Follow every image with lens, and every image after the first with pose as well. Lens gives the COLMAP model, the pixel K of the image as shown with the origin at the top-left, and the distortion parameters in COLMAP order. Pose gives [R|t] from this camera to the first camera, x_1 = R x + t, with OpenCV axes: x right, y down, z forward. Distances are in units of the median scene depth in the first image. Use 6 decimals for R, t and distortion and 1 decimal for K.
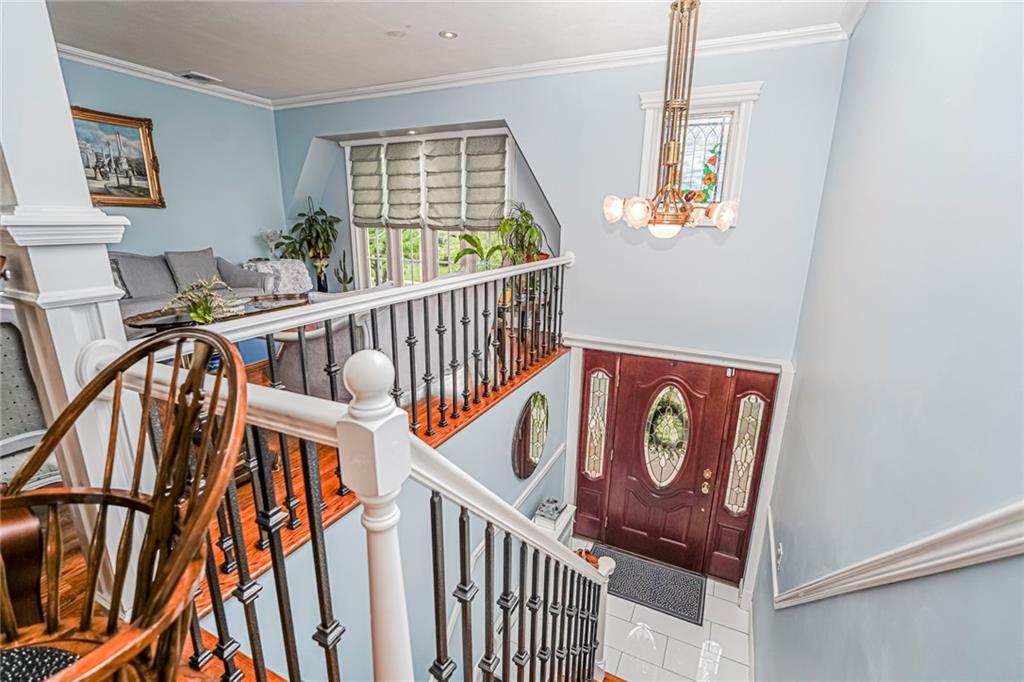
lens RADIAL K [[452.6, 0, 505.7], [0, 452.6, 345.8], [0, 0, 1]] dist [0.002129, 0.000720]
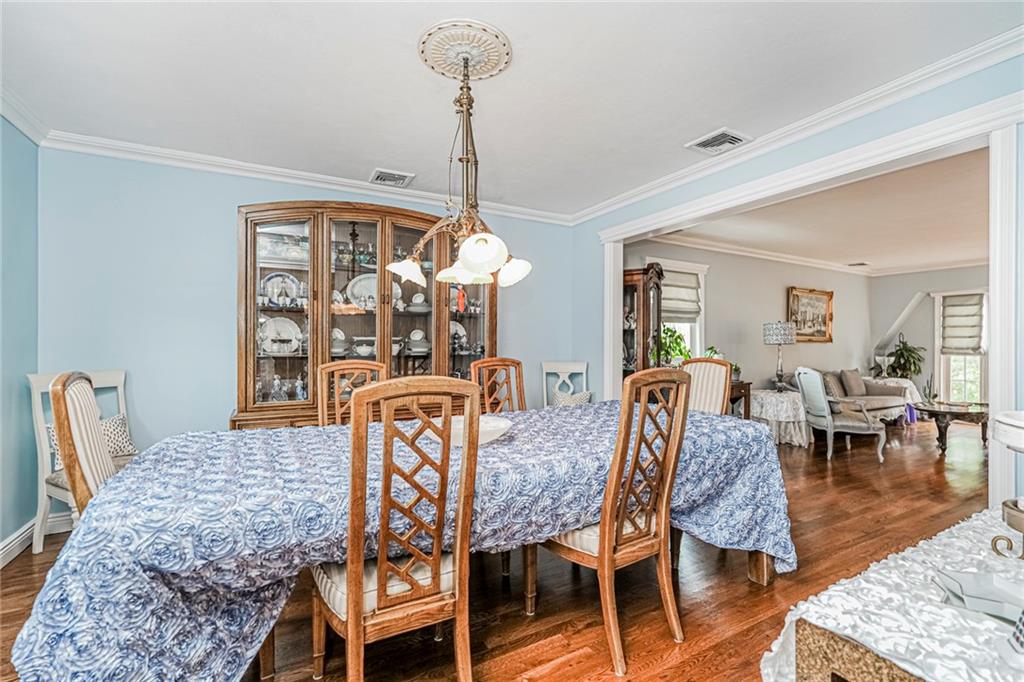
lens RADIAL K [[442.4, 0, 512.0], [0, 442.4, 341.0], [0, 0, 1]] dist [0.000921, 0.000314]
pose [[0.813286, -0.006400, -0.581830, -0.676239], [-0.156060, 0.960904, -0.228712, 0.193544], [0.560546, 0.276808, 0.780490, -0.741809]]
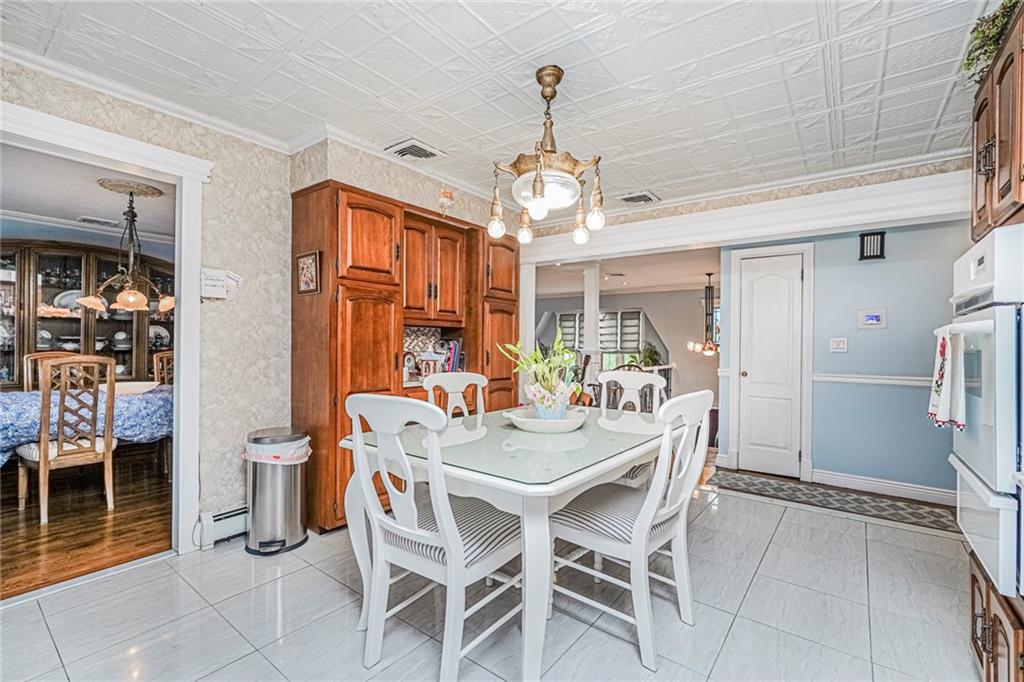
lens RADIAL K [[442.4, 0, 512.0], [0, 442.4, 341.0], [0, 0, 1]] dist [0.000921, 0.000314]
pose [[0.979486, 0.001631, -0.201506, -0.165149], [-0.058036, 0.959882, -0.274334, 0.277247], [0.192975, 0.280401, 0.940285, -1.031038]]
